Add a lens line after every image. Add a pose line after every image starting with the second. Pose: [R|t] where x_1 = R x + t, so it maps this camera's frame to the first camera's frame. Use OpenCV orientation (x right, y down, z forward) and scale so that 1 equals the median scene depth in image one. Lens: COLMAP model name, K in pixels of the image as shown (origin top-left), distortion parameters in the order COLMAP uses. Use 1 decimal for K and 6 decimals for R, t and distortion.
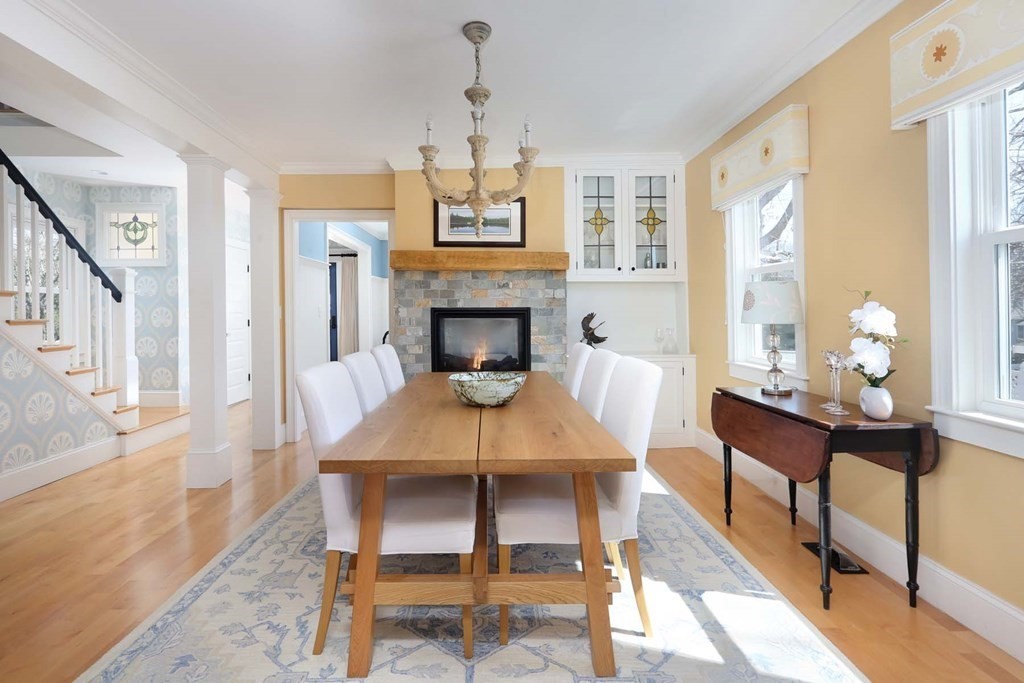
lens RADIAL K [[524.4, 0, 509.3], [0, 524.4, 315.0], [0, 0, 1]] dist [-0.002365, -0.000539]
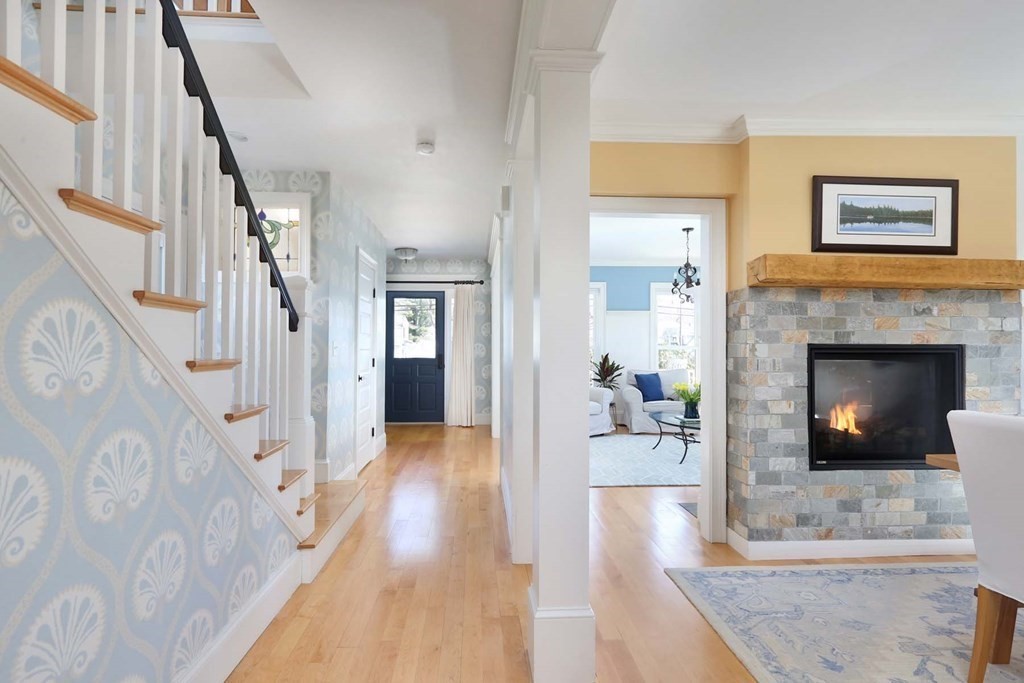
lens RADIAL K [[495.1, 0, 541.5], [0, 495.1, 340.9], [0, 0, 1]] dist [0.002479, 0.000116]
pose [[0.995935, 0.009309, 0.089596, -0.552244], [-0.006963, 0.999626, -0.026457, 0.001097], [-0.089809, 0.025726, 0.995627, 0.420854]]
